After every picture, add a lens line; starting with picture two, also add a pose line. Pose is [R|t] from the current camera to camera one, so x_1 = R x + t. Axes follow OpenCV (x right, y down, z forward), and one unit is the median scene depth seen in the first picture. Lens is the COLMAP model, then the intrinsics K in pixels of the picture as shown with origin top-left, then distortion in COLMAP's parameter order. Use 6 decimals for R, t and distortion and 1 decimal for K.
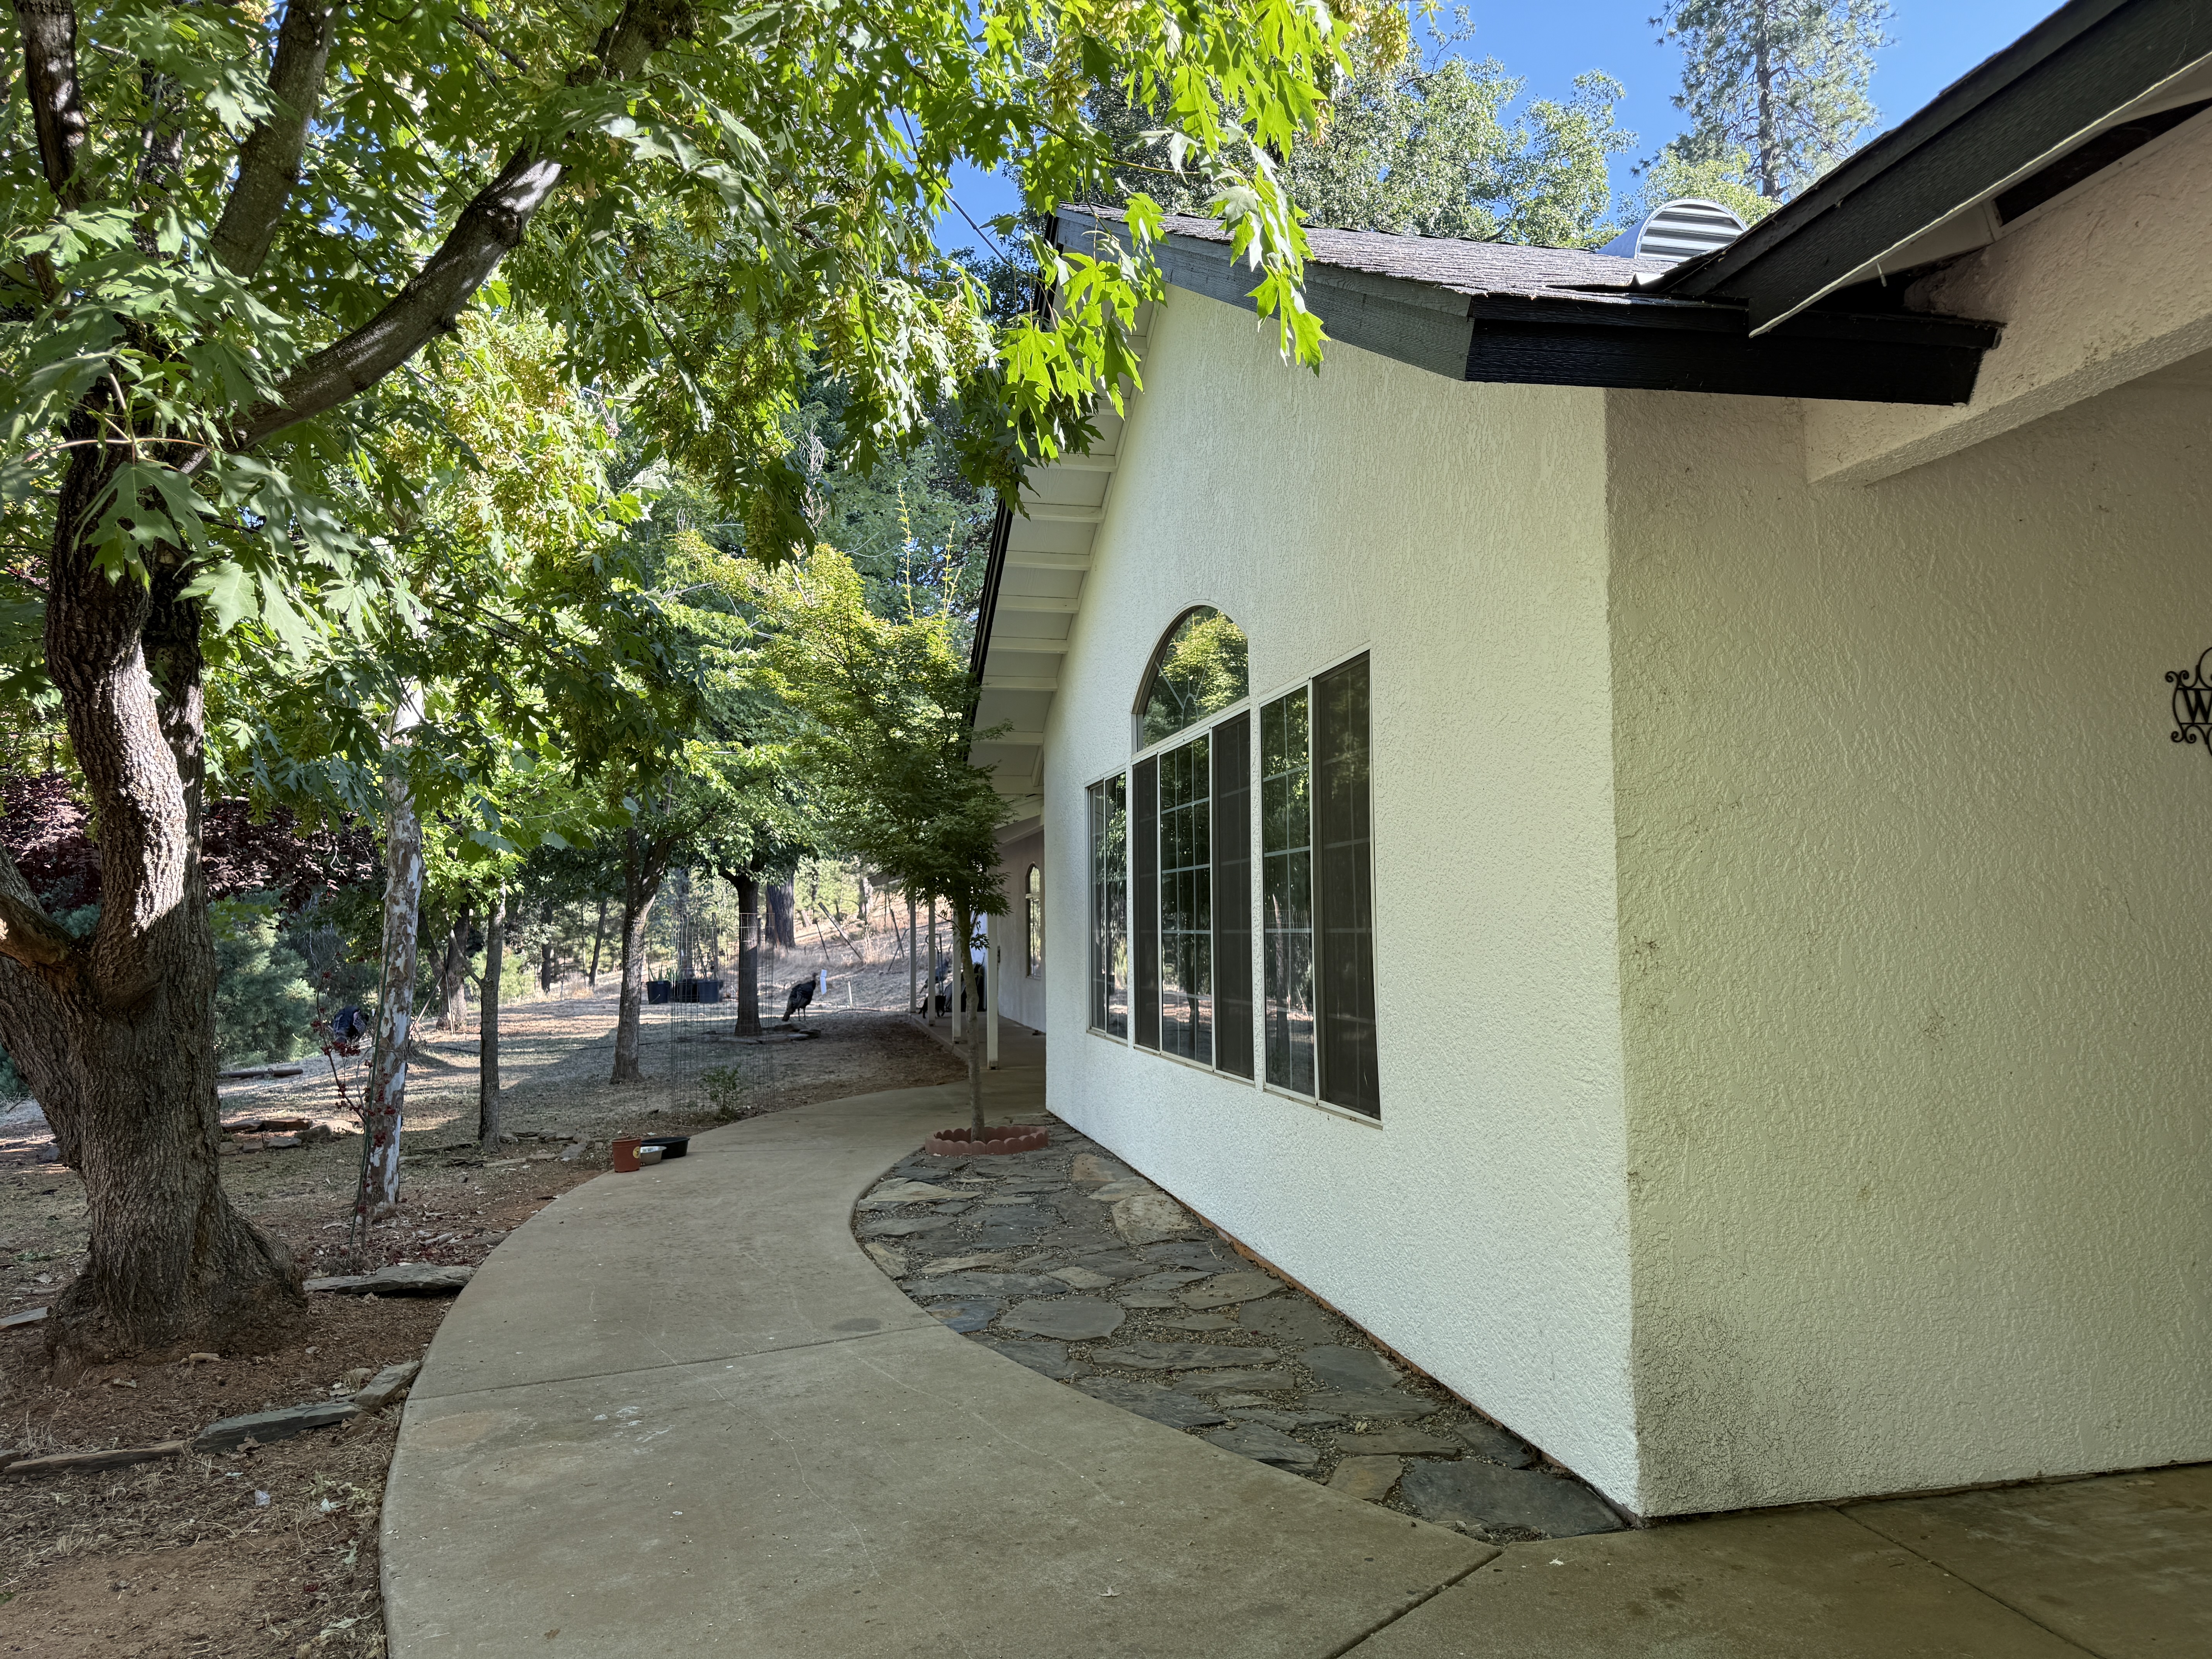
lens RADIAL K [[1563.8, 0, 1119.9], [0, 1563.8, 826.4], [0, 0, 1]] dist [-0.004968, -0.007884]
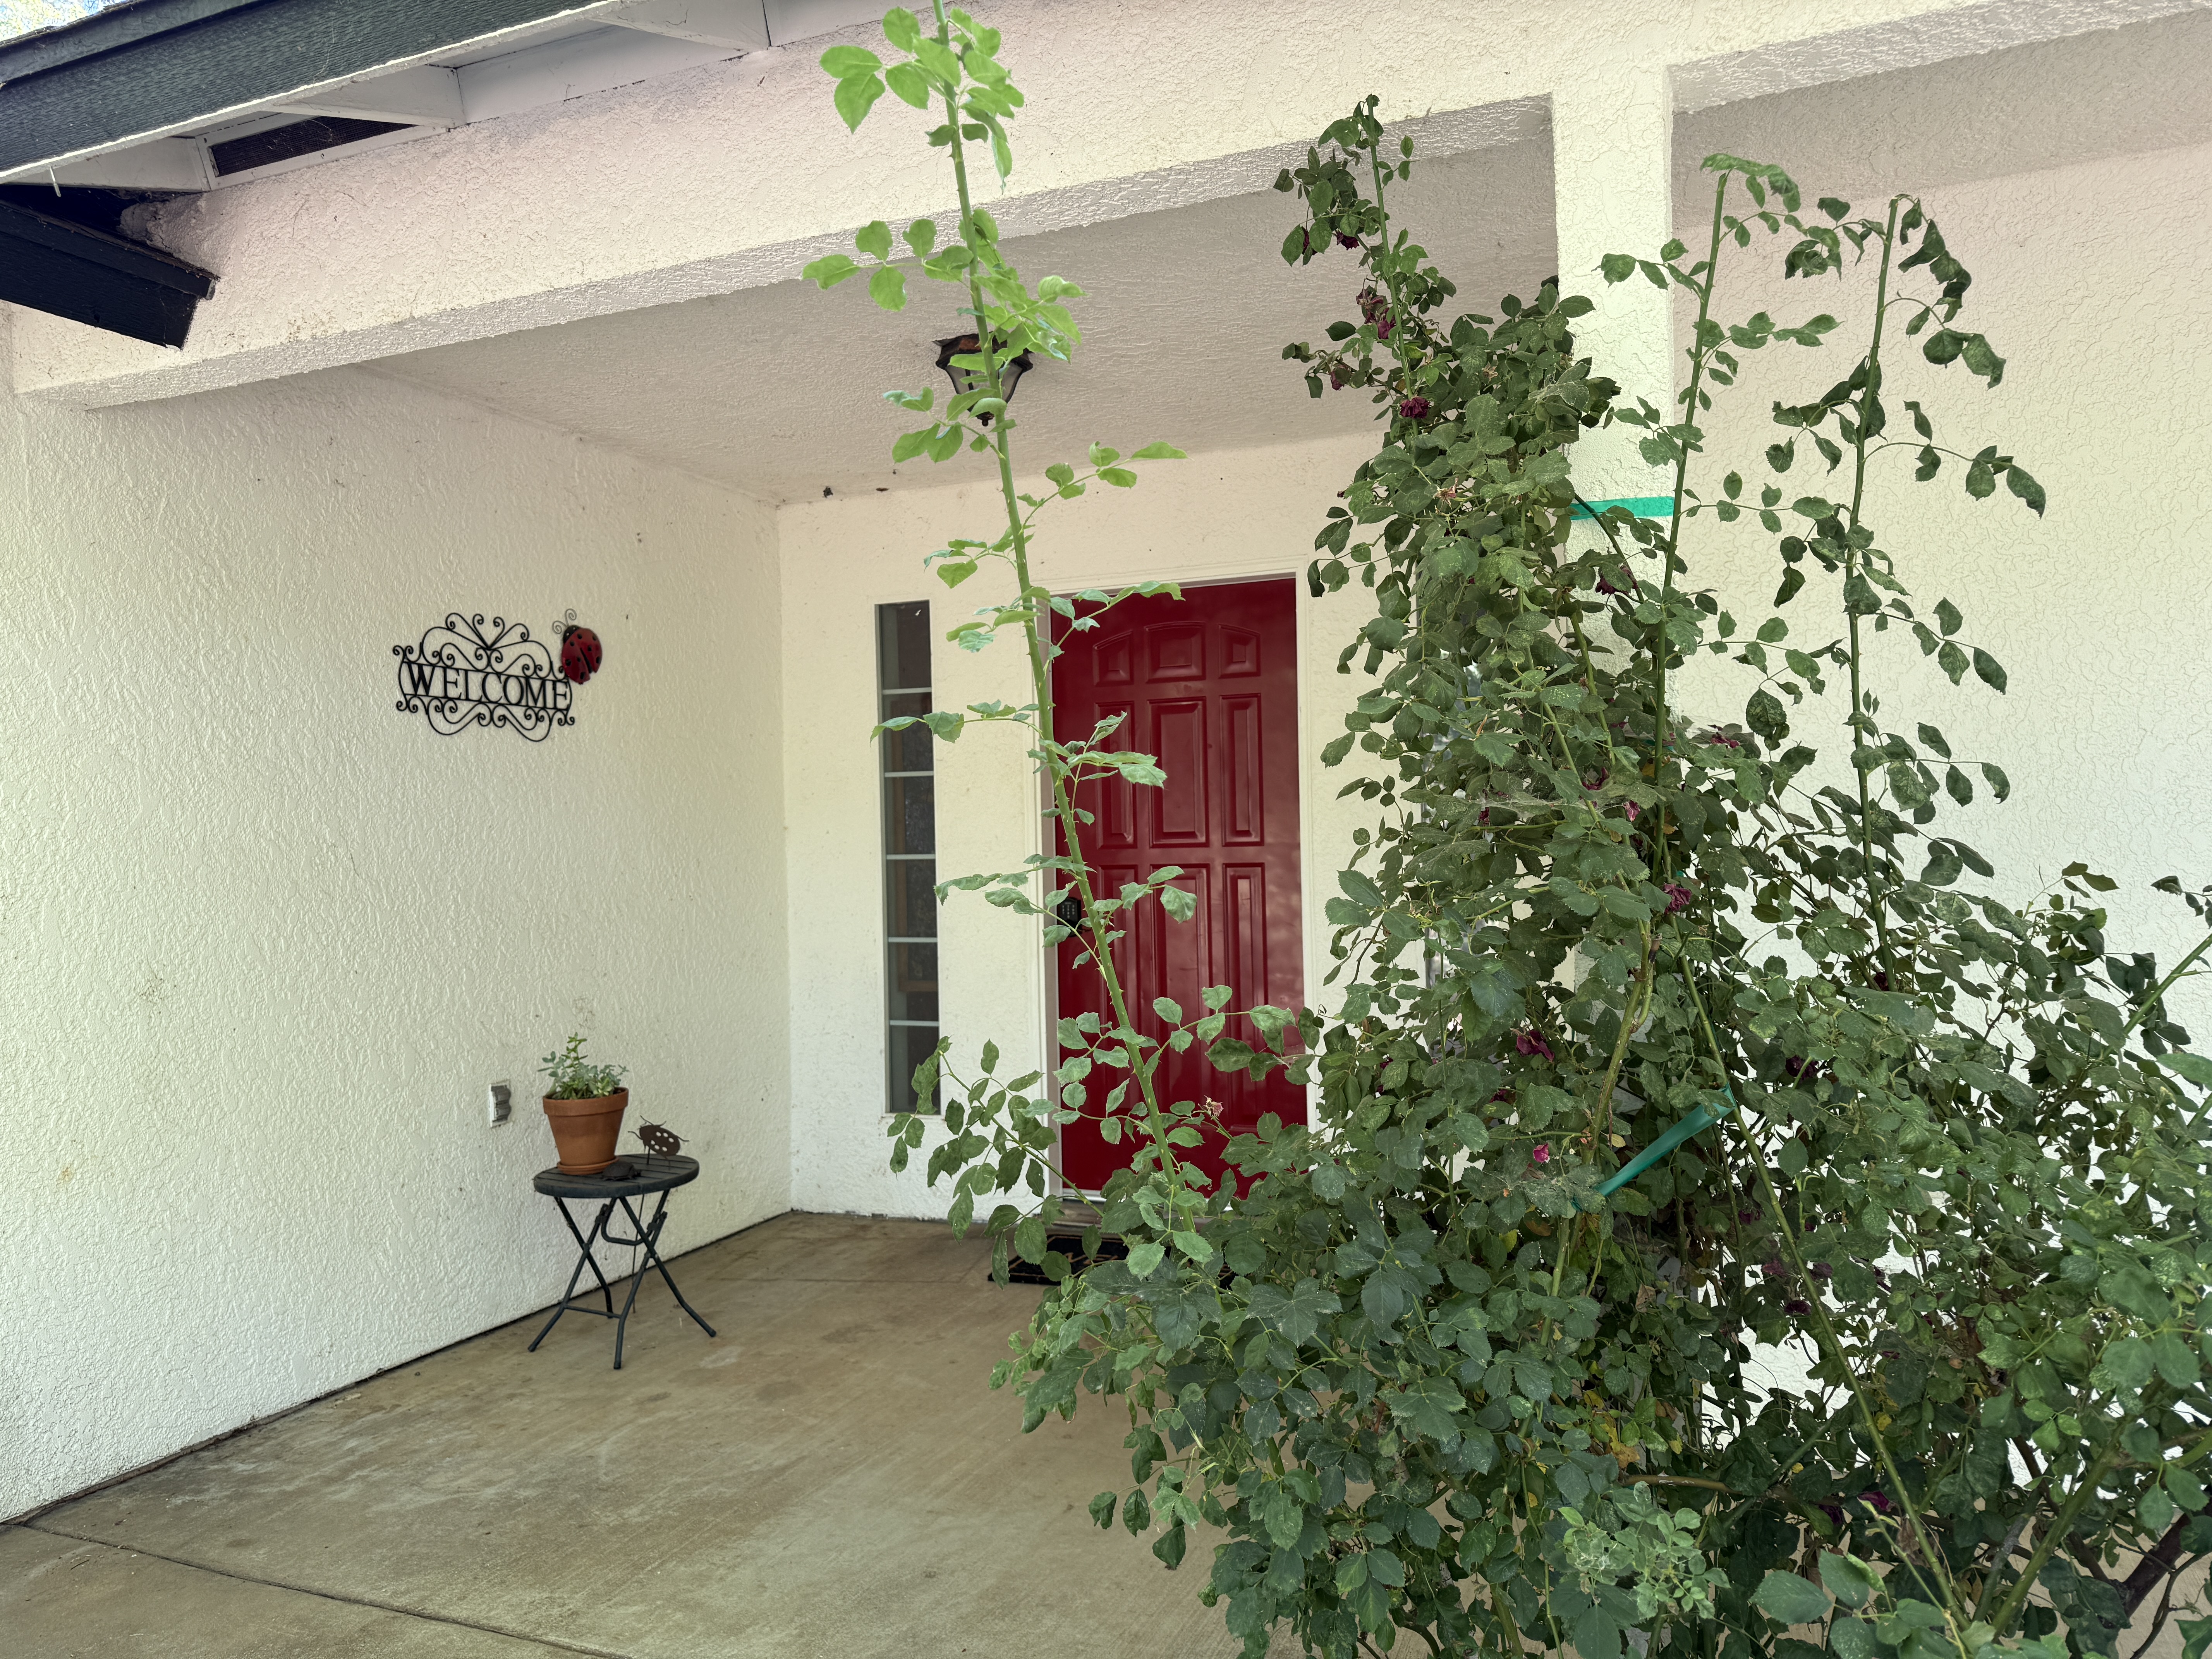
lens RADIAL K [[1563.8, 0, 1119.9], [0, 1563.8, 826.4], [0, 0, 1]] dist [-0.004968, -0.007884]
pose [[0.546659, 0.007059, 0.837325, 0.042971], [-0.034638, 0.999299, 0.014190, -0.006810], [-0.836638, -0.036760, 0.546521, -0.021530]]
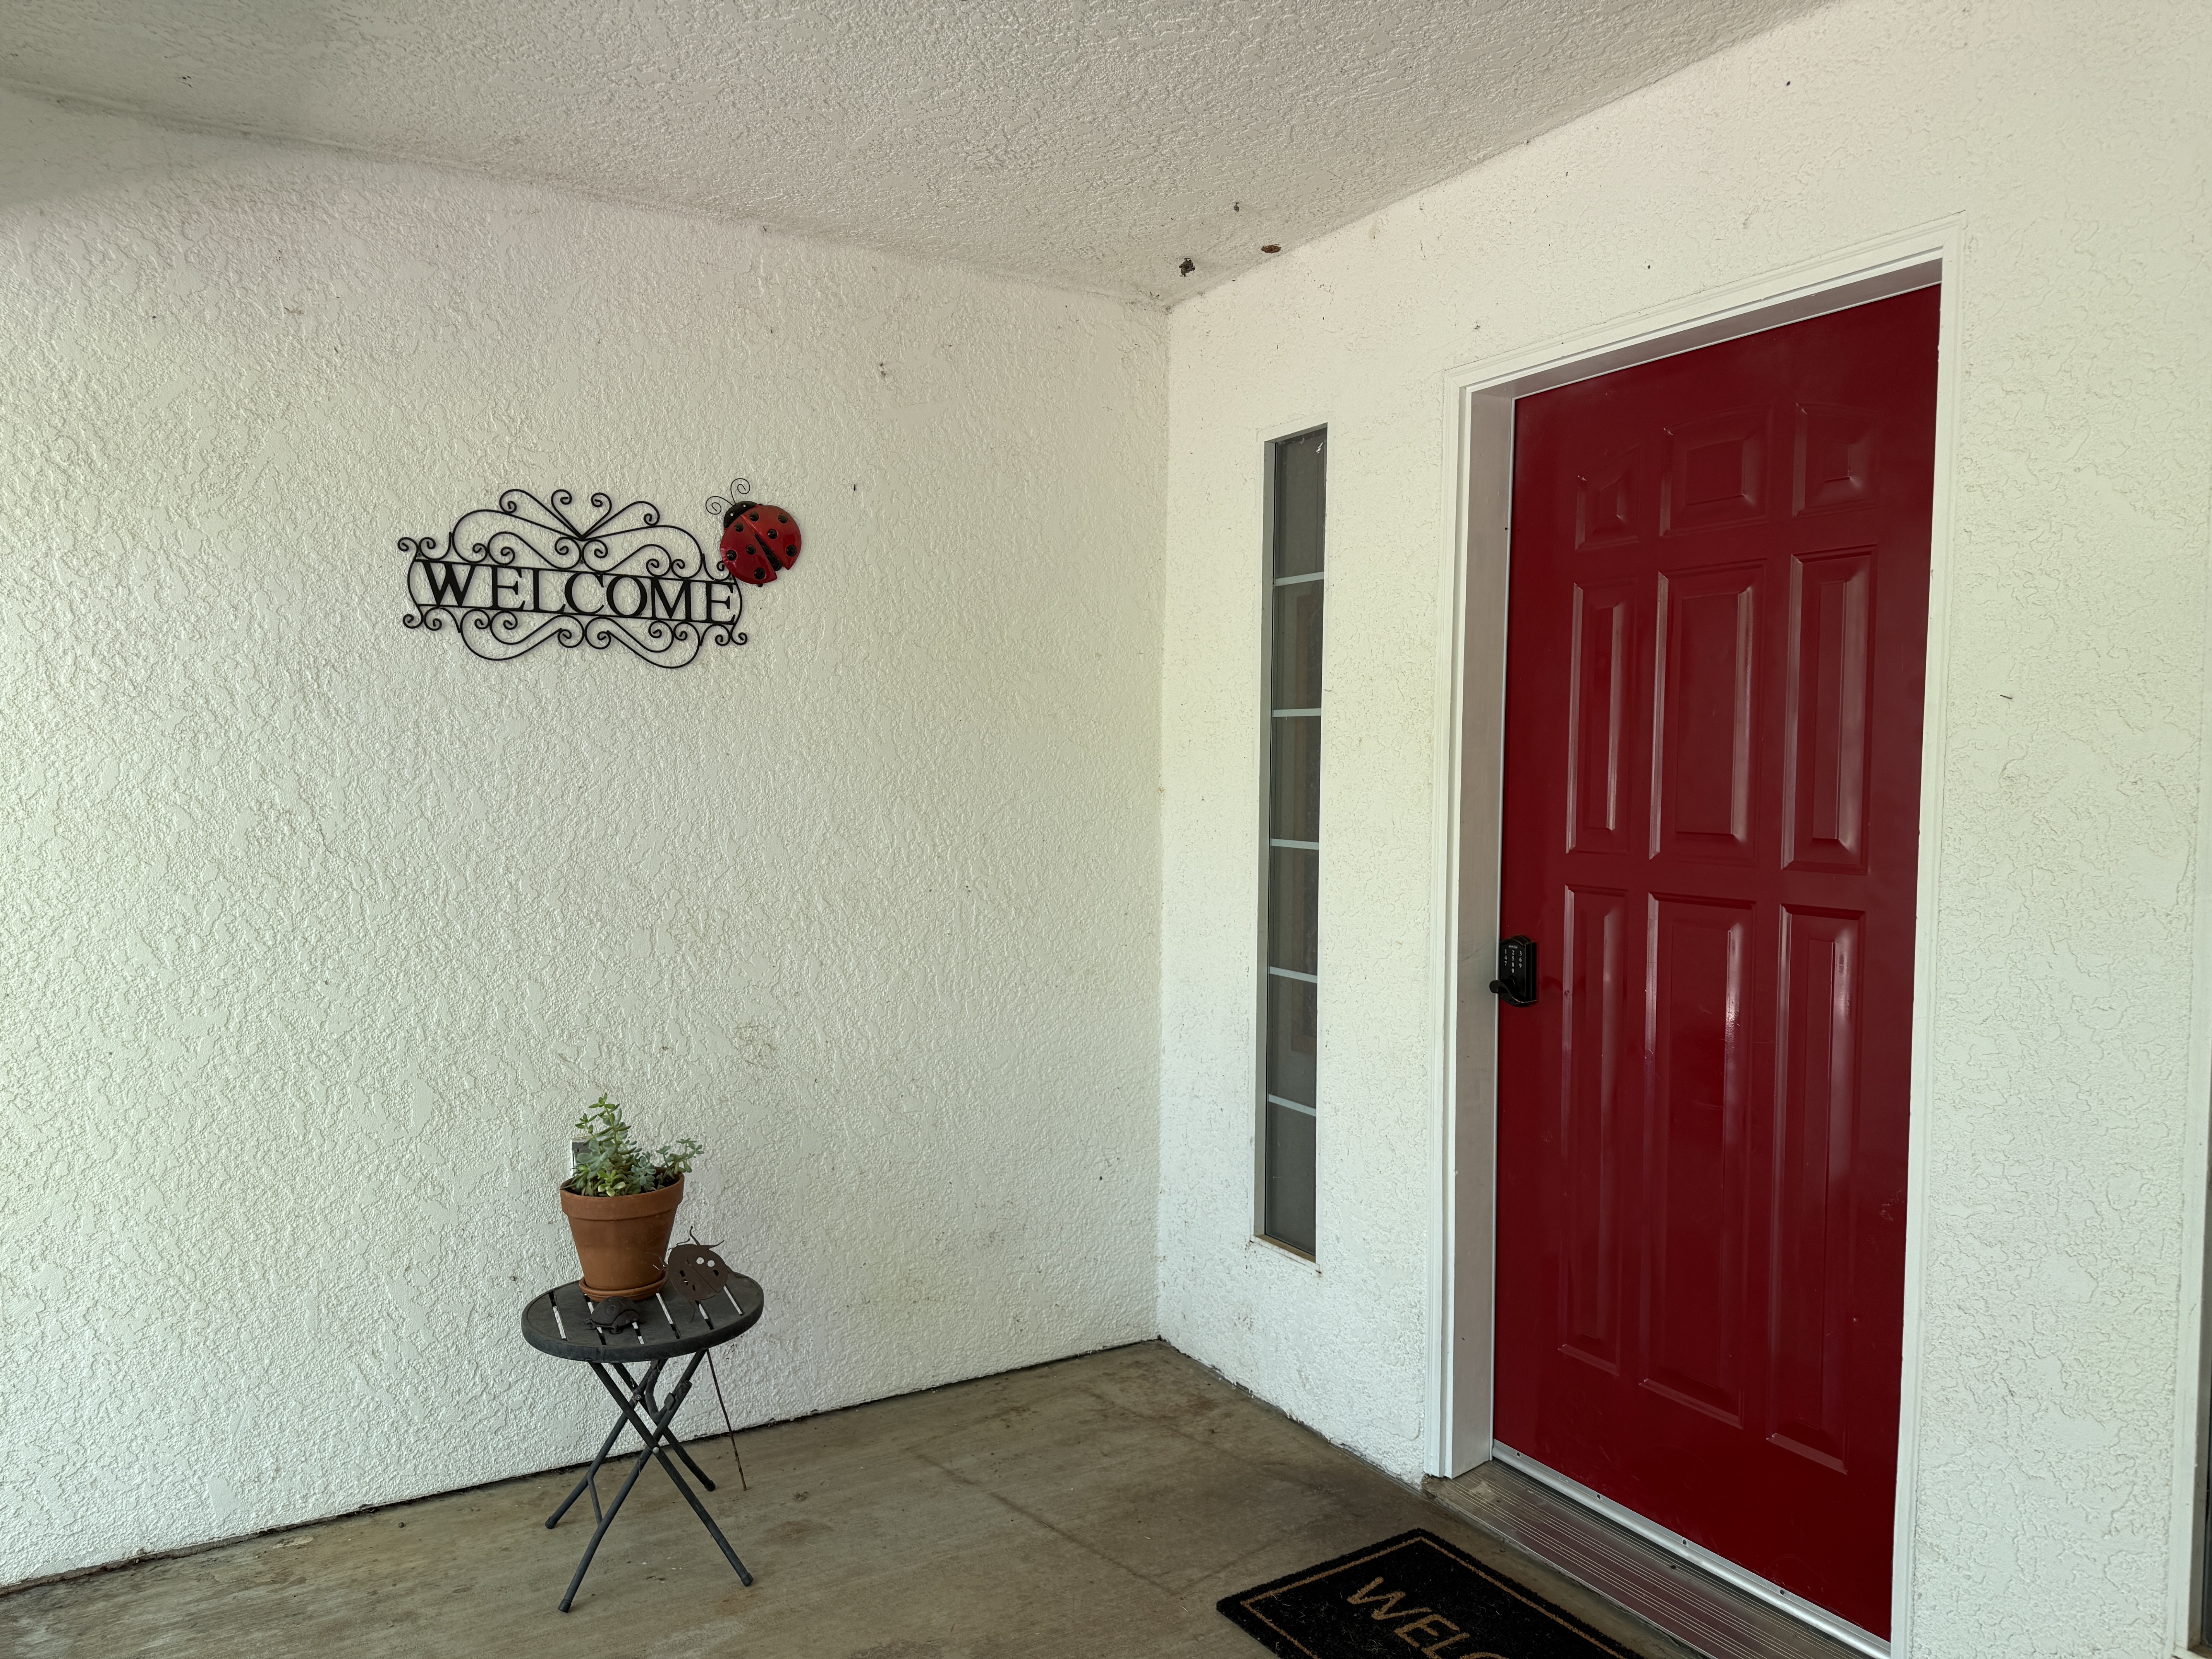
lens RADIAL K [[1541.2, 0, 1056.2], [0, 1541.2, 843.1], [0, 0, 1]] dist [0.077724, -0.107242]
pose [[0.944924, 0.002273, 0.327282, 0.784341], [-0.037969, 0.993986, 0.102718, -0.042254], [-0.325080, -0.109487, 0.939327, 0.145409]]
